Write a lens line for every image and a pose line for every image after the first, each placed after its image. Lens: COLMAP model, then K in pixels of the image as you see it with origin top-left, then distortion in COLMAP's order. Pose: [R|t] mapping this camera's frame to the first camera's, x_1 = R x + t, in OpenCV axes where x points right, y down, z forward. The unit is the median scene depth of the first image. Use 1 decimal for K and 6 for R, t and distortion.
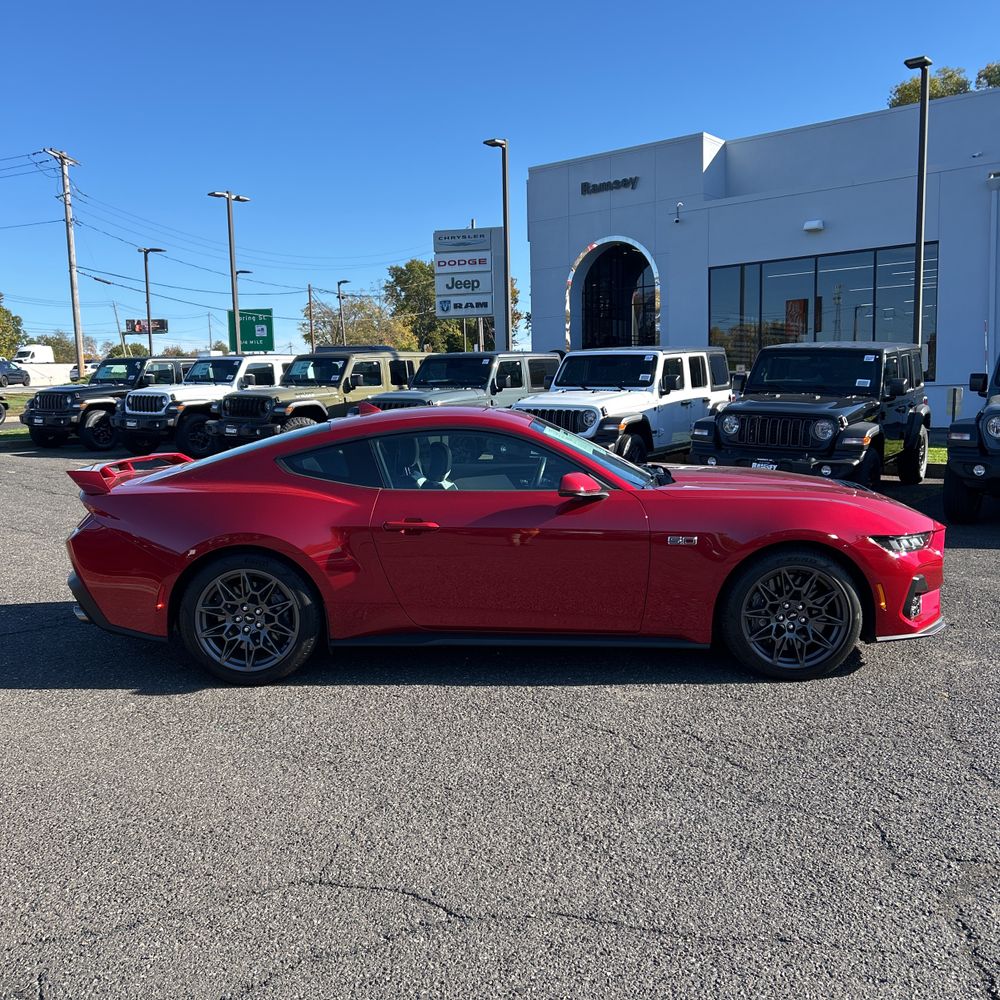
lens RADIAL K [[990.1, 0, 500.0], [0, 990.1, 500.0], [0, 0, 1]] dist [0.016900, -0.041873]
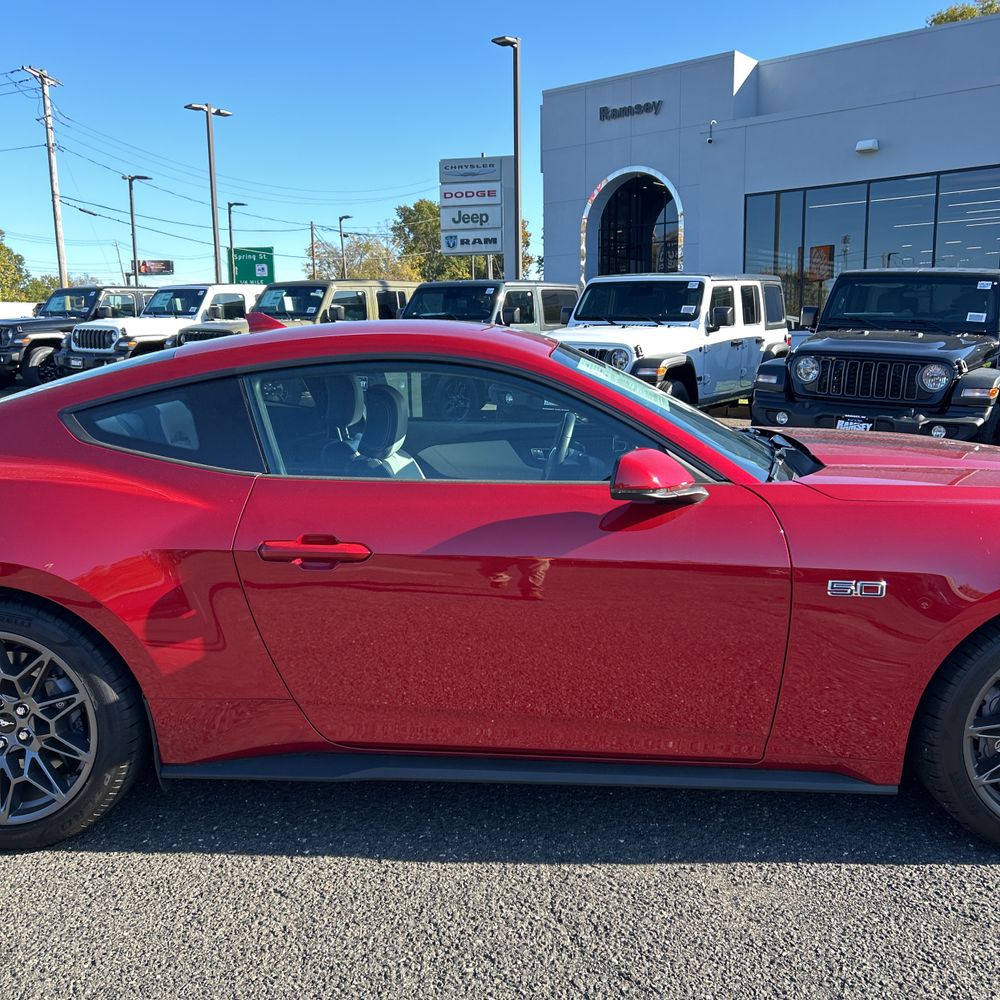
lens RADIAL K [[987.3, 0, 502.4], [0, 987.3, 516.4], [0, 0, 1]] dist [0.010305, -0.008733]
pose [[0.999904, 0.012869, -0.005151, 0.002776], [-0.012484, 0.997552, 0.068808, -0.009506], [0.006024, -0.068737, 0.997617, 0.175252]]
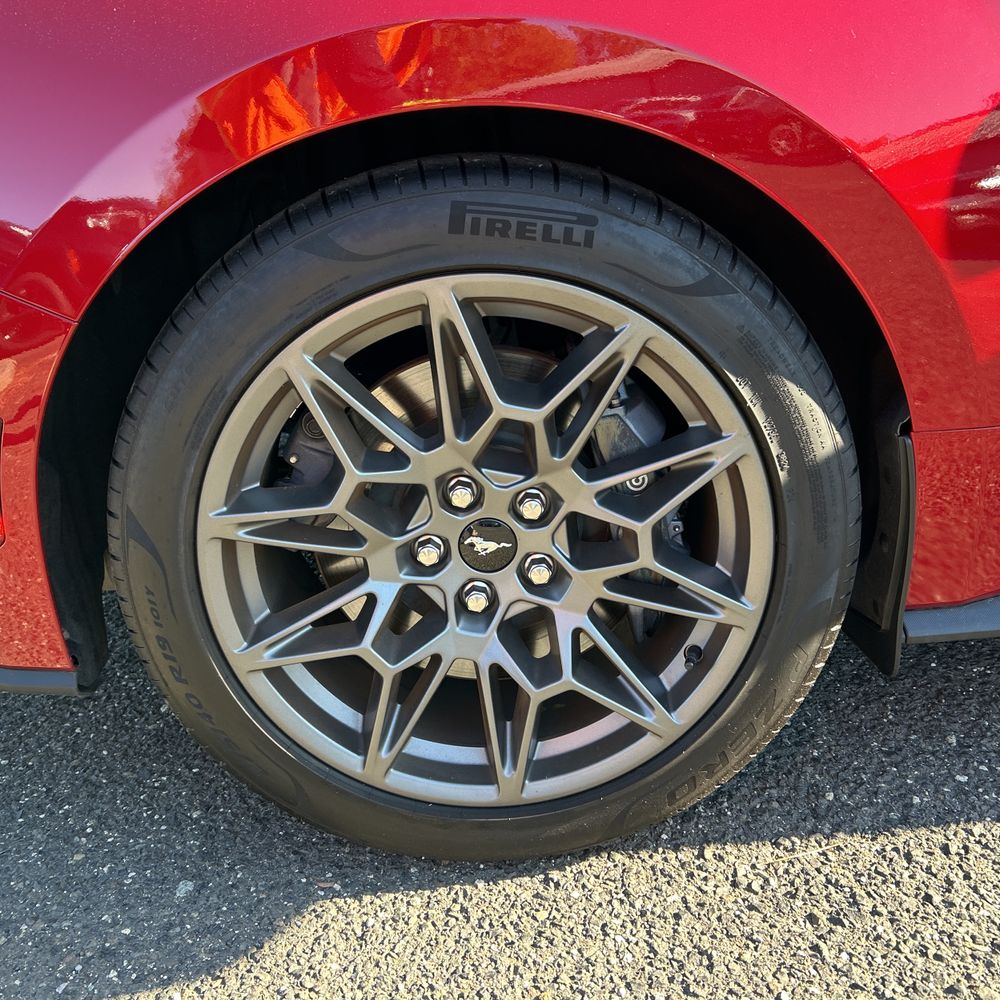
lens RADIAL K [[990.1, 0, 500.0], [0, 990.1, 500.0], [0, 0, 1]] dist [0.016900, -0.041873]
pose [[0.996502, -0.082938, -0.010238, -0.087803], [0.082797, 0.963292, 0.255368, 0.022414], [-0.011318, -0.255323, 0.966790, 0.290639]]
